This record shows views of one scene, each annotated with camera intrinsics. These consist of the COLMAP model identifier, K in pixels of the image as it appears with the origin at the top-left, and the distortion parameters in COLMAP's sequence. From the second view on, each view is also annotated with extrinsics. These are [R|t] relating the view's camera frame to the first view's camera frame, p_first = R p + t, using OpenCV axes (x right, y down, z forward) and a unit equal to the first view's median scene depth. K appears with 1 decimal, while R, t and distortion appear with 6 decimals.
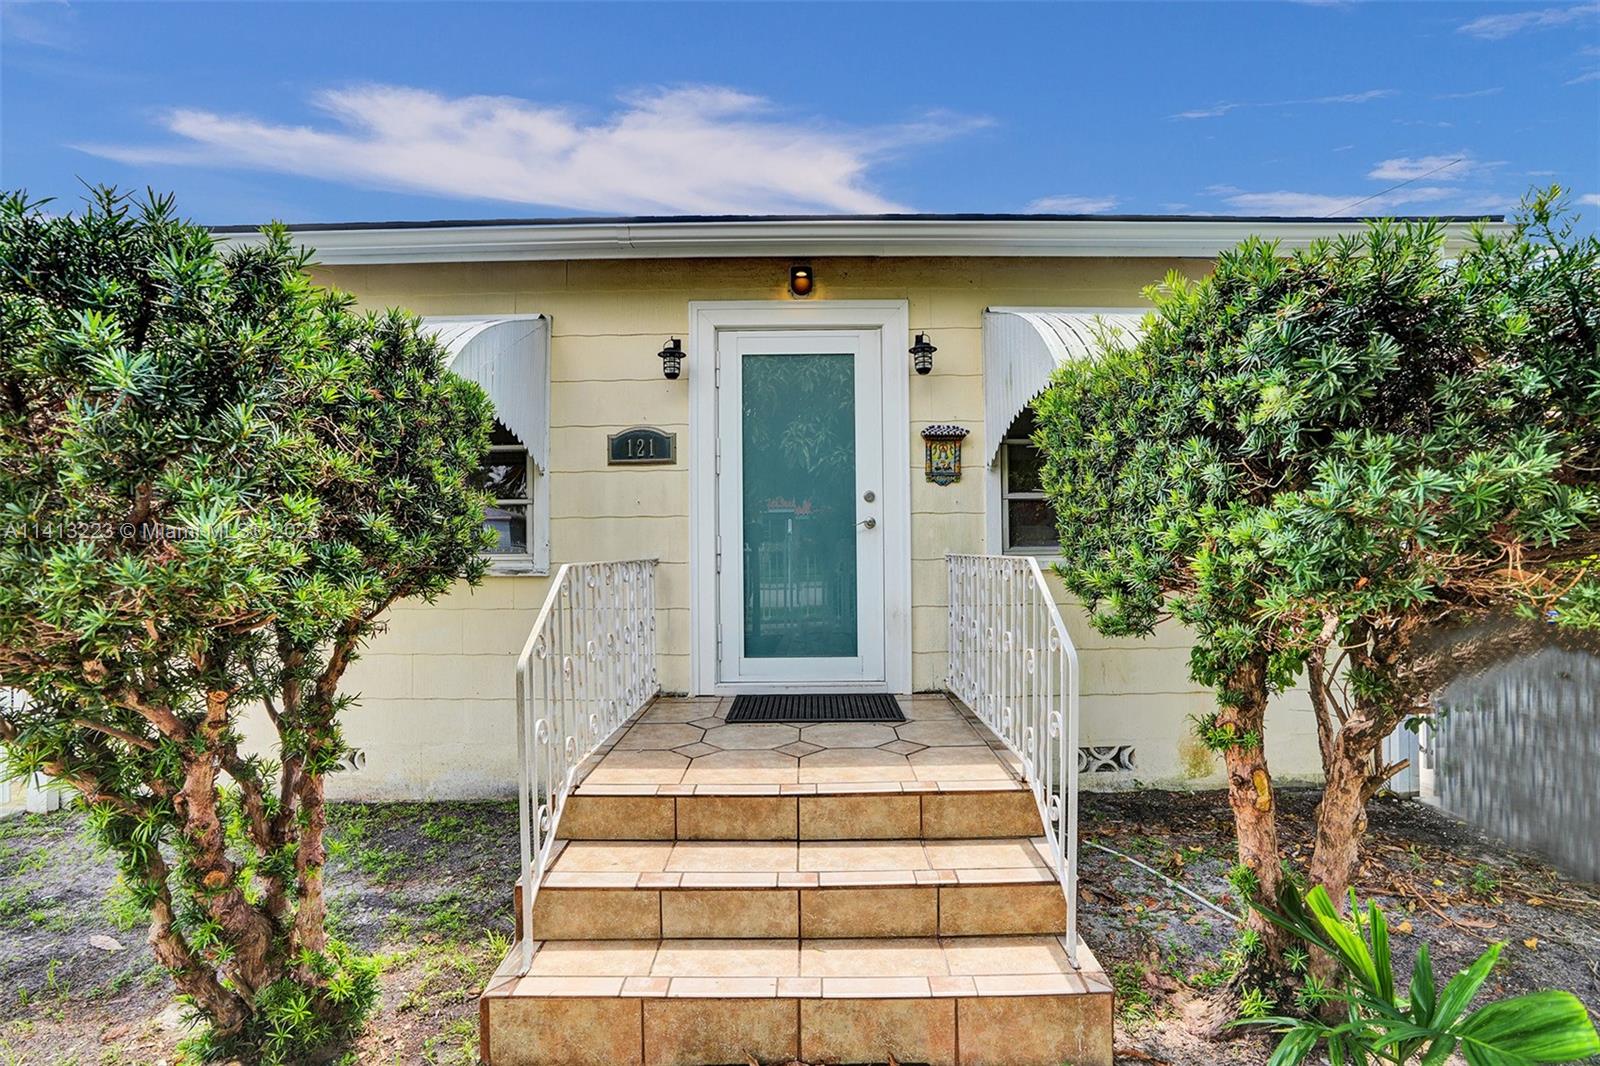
lens RADIAL K [[740.9, 0, 812.2], [0, 740.9, 535.9], [0, 0, 1]] dist [-0.061018, 0.021679]
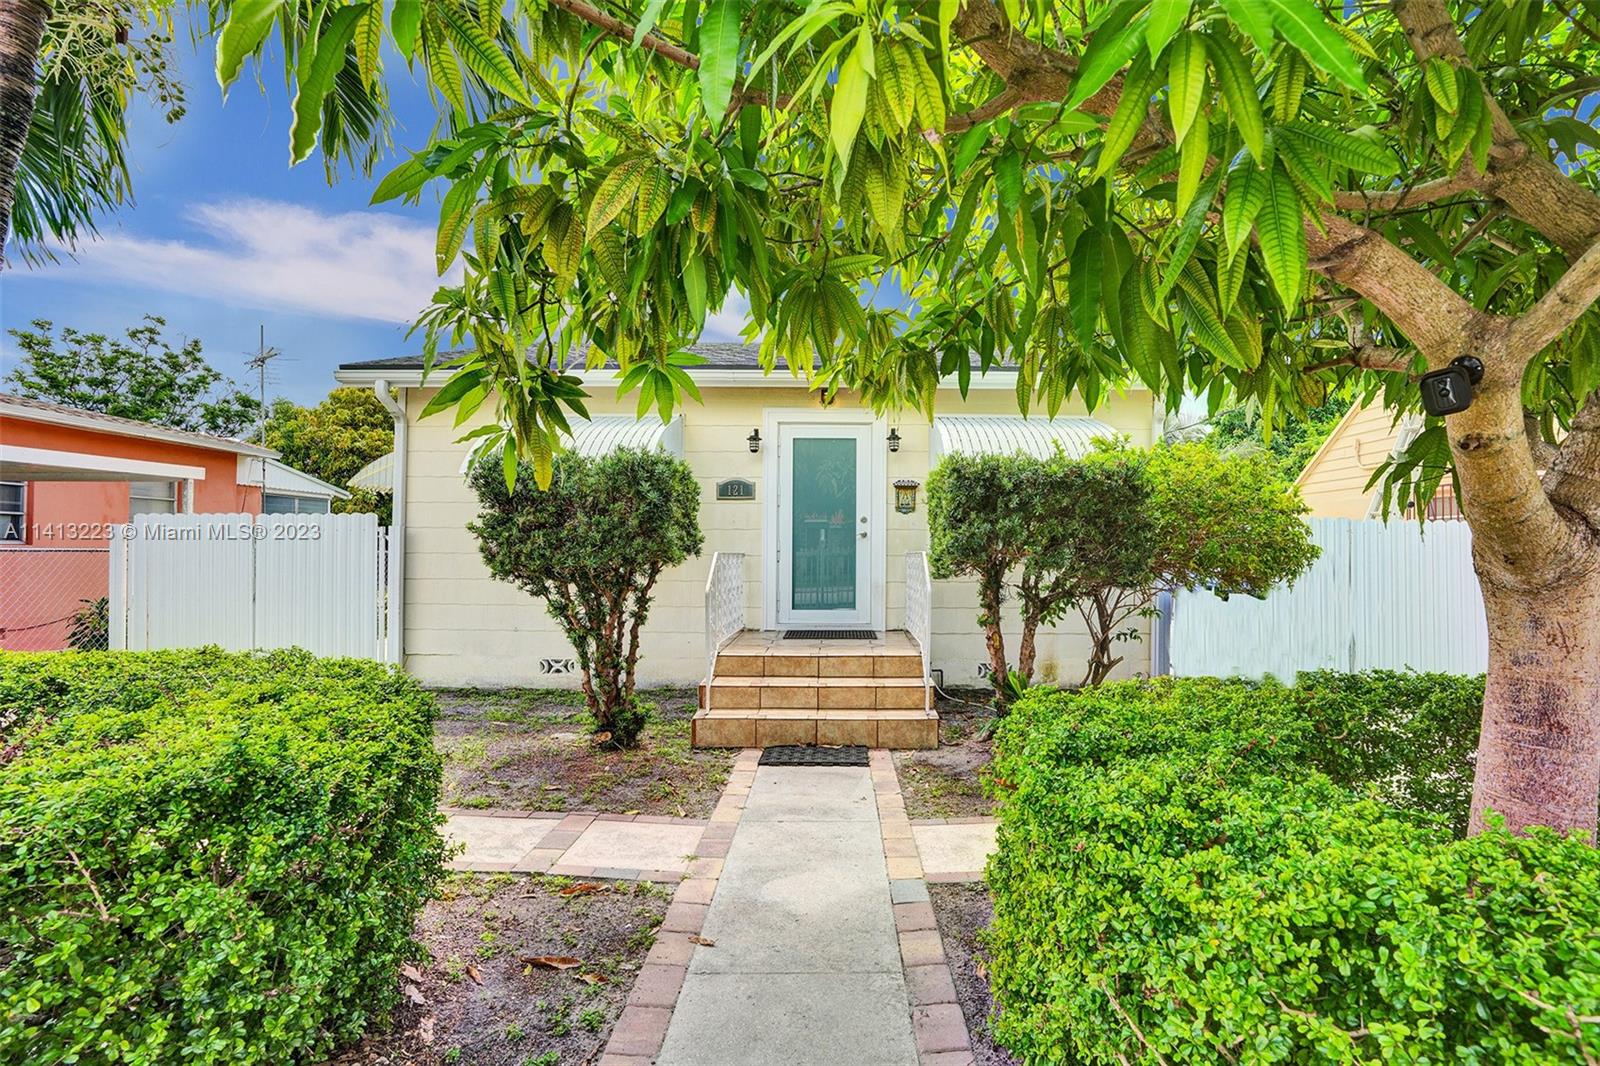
lens RADIAL K [[740.9, 0, 812.2], [0, 740.9, 535.9], [0, 0, 1]] dist [-0.061018, 0.021679]
pose [[0.998724, 0.013145, -0.048755, 0.041269], [-0.013647, 0.999857, -0.009978, 0.005357], [0.048616, 0.010631, 0.998761, -0.787246]]
